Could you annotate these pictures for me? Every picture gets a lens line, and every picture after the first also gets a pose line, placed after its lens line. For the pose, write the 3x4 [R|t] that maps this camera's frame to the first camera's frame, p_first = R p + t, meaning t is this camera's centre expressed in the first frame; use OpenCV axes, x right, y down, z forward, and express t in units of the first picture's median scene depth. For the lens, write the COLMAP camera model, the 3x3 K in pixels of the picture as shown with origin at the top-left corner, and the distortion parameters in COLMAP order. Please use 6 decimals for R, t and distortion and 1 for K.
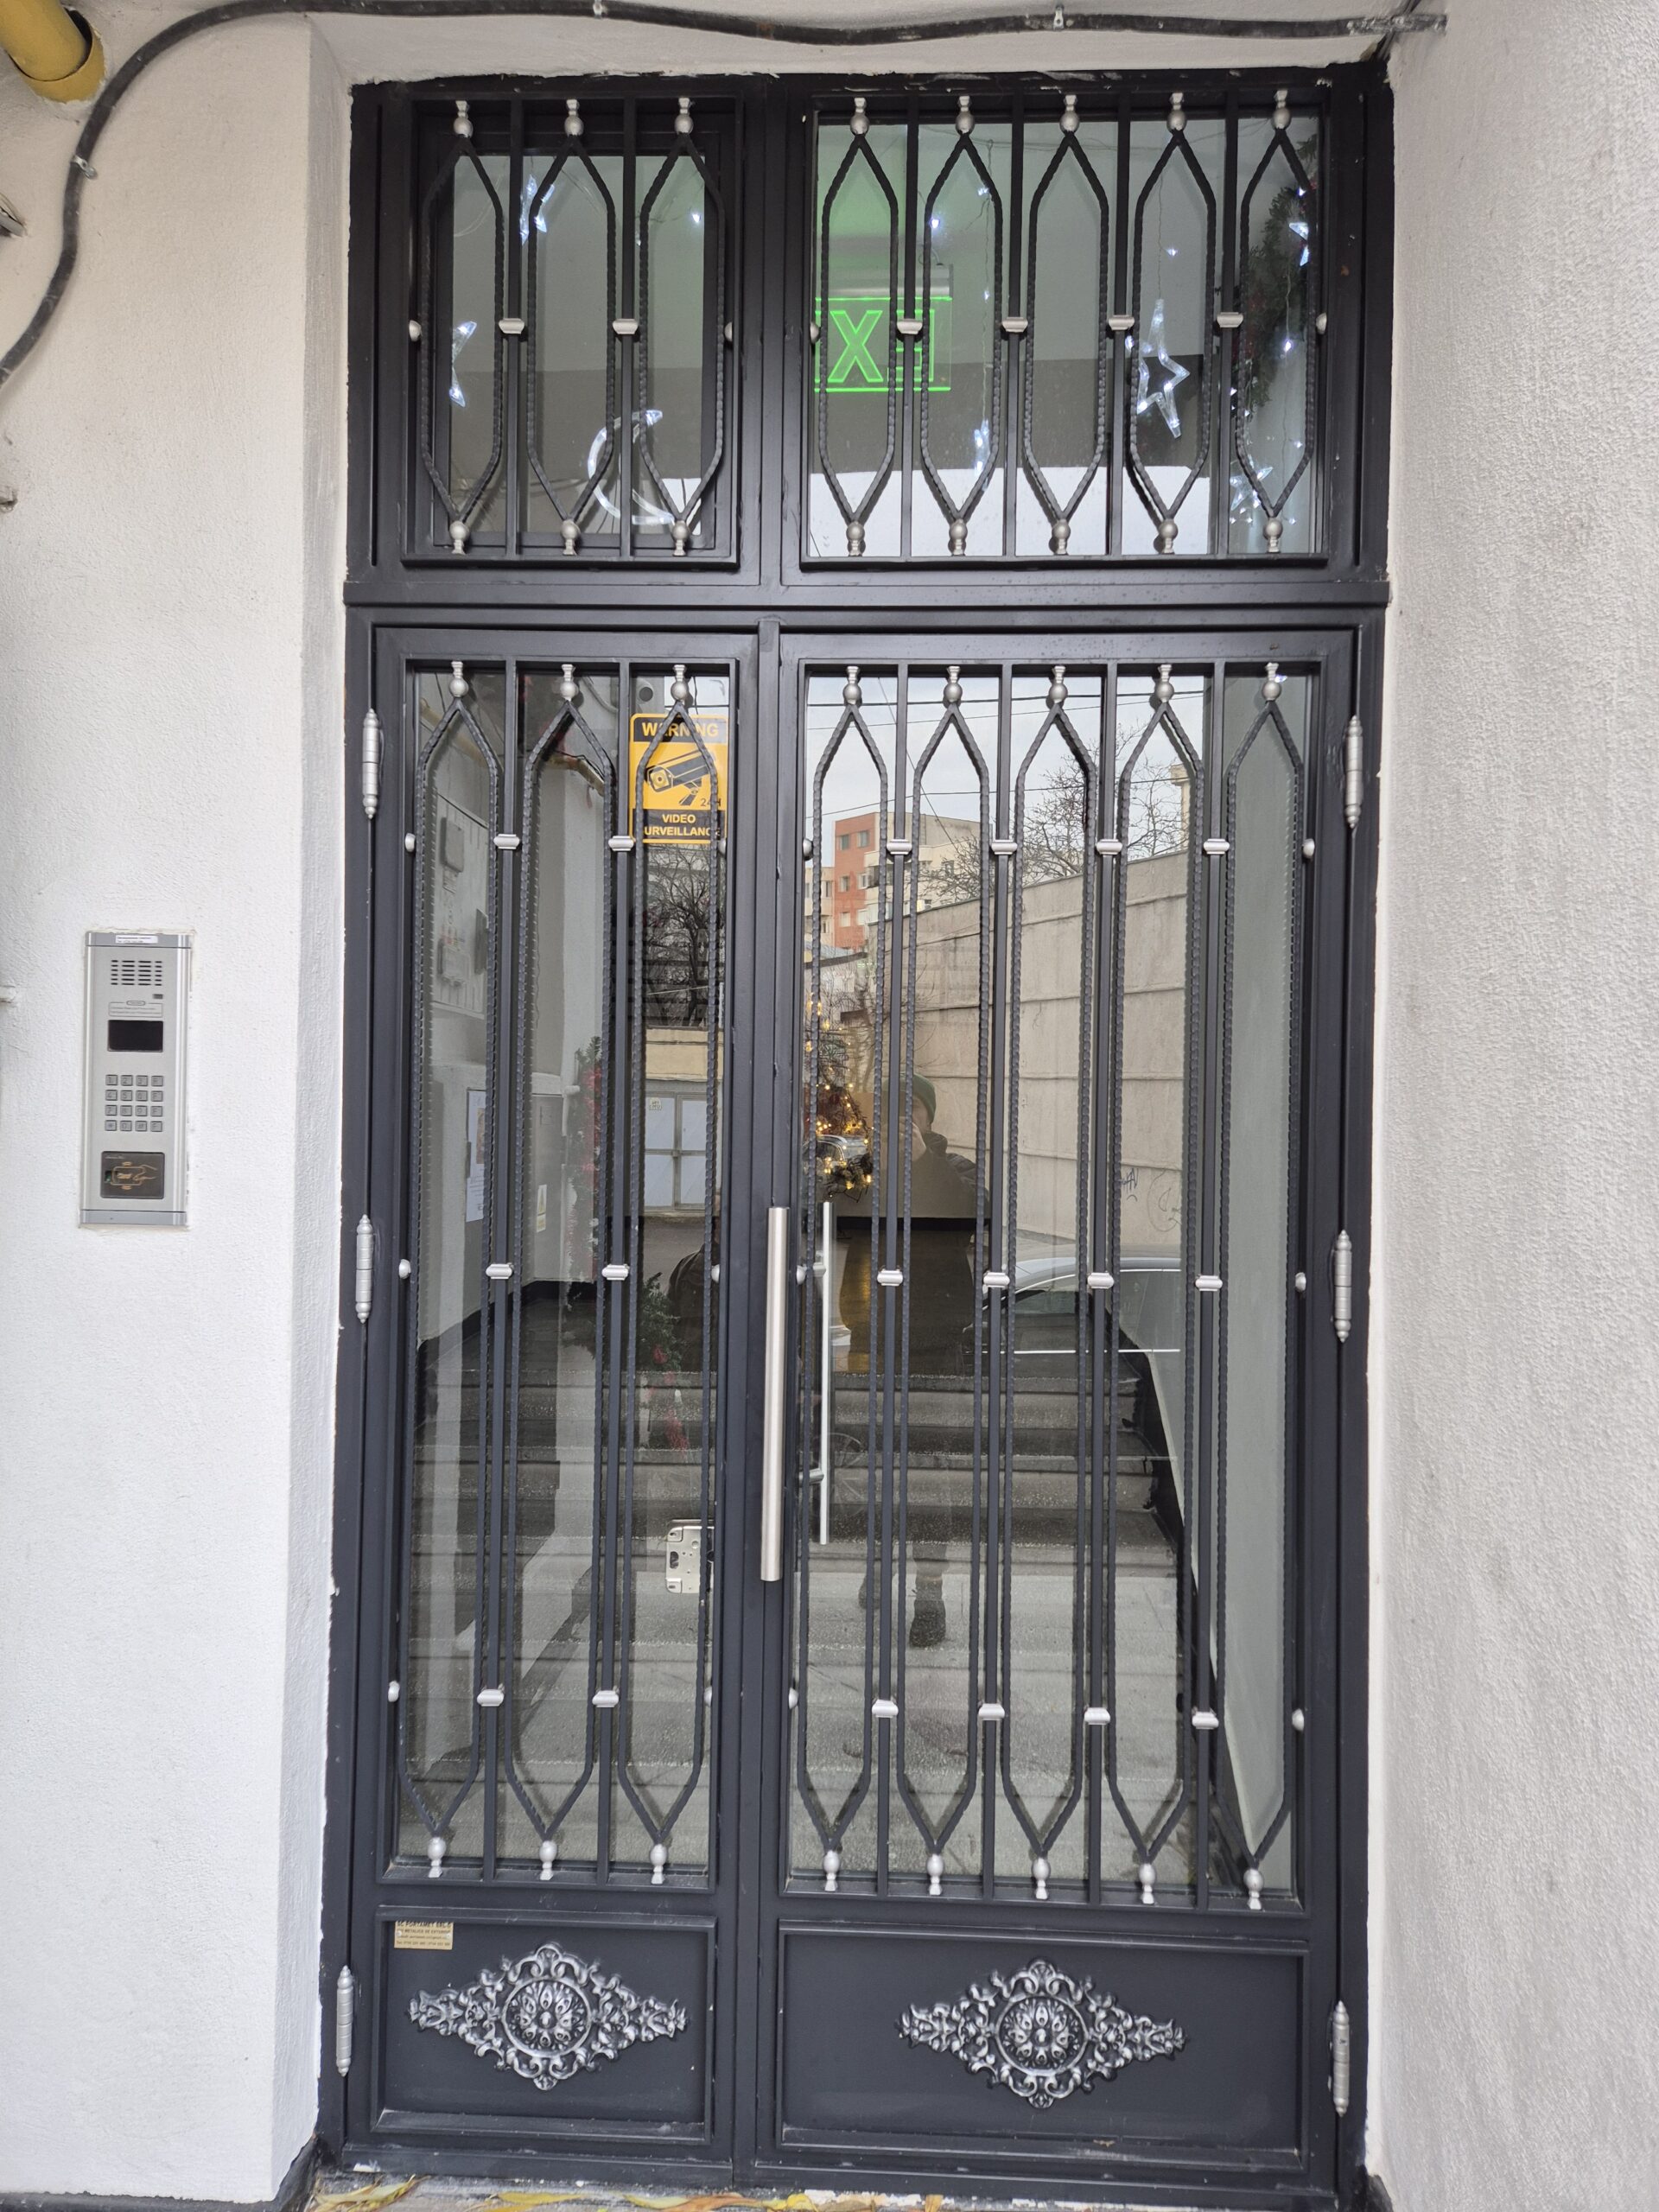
lens RADIAL K [[1443.6, 0, 829.5], [0, 1443.6, 1106.0], [0, 0, 1]] dist [0.148552, -0.112263]
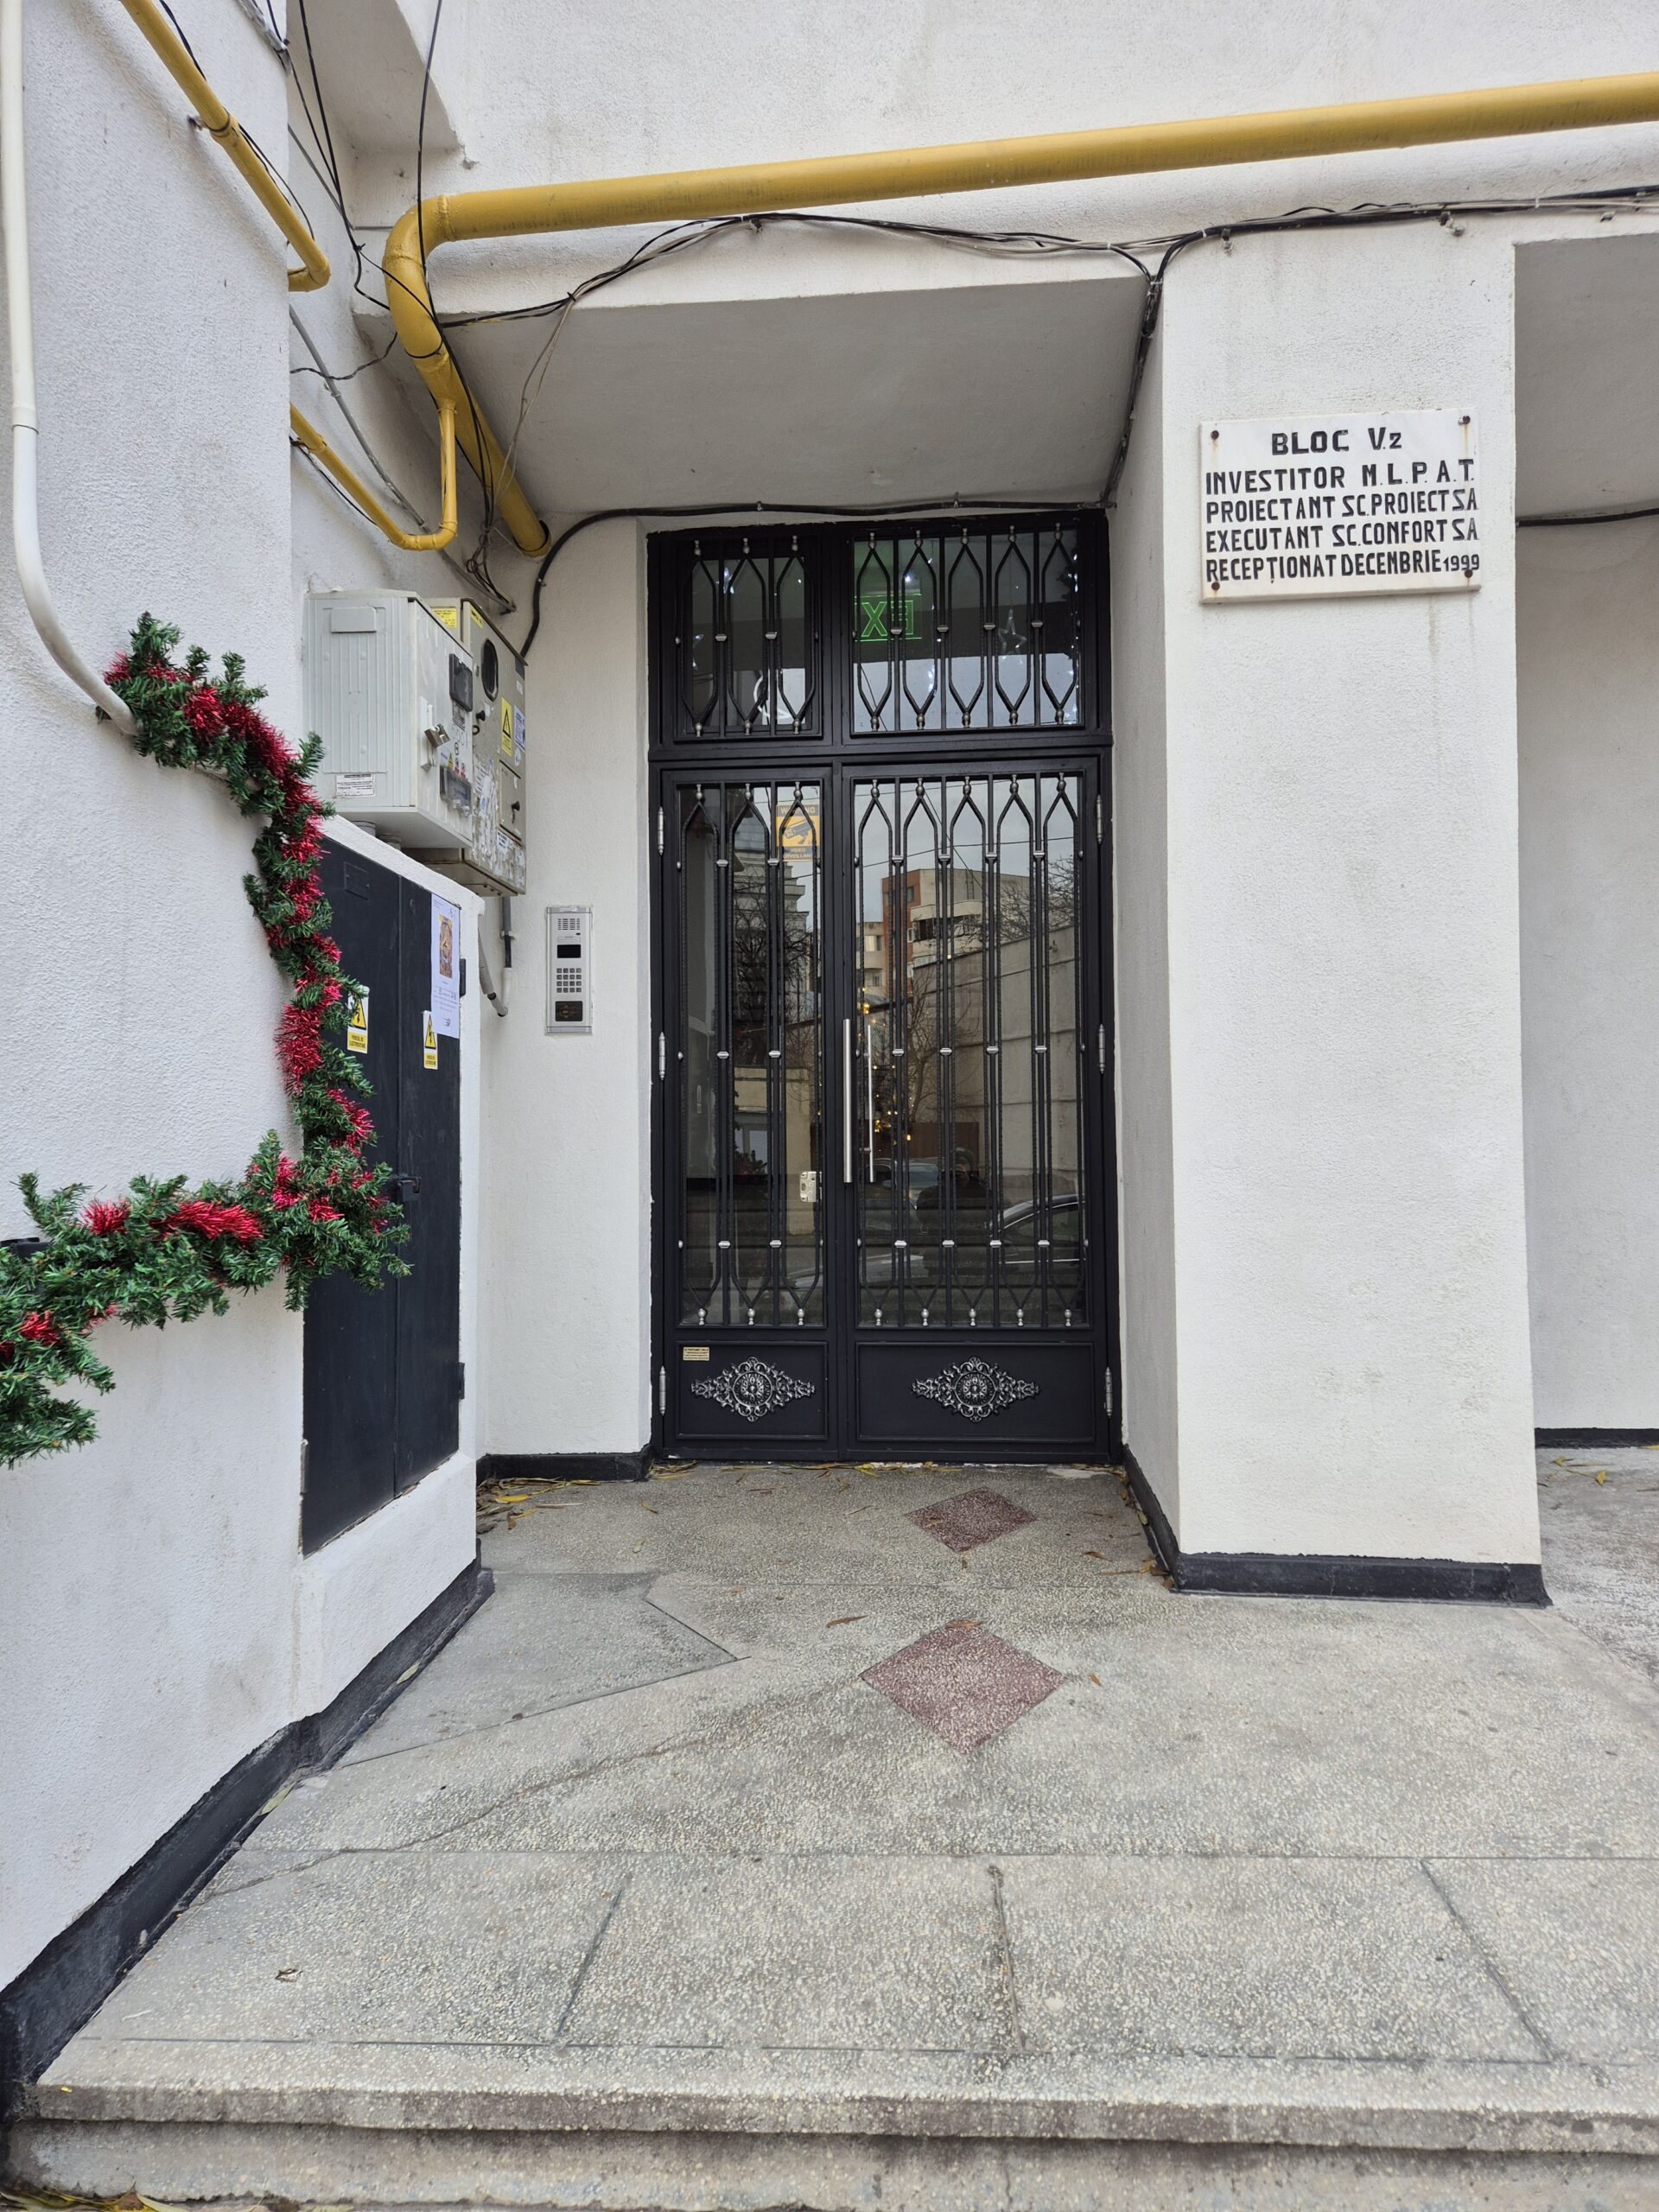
lens RADIAL K [[1443.6, 0, 829.5], [0, 1443.6, 1106.0], [0, 0, 1]] dist [0.148552, -0.112263]
pose [[0.999062, -0.025339, -0.035115, 0.011869], [0.023651, 0.998582, -0.047696, 0.295924], [0.036274, 0.046821, 0.998244, -1.173013]]
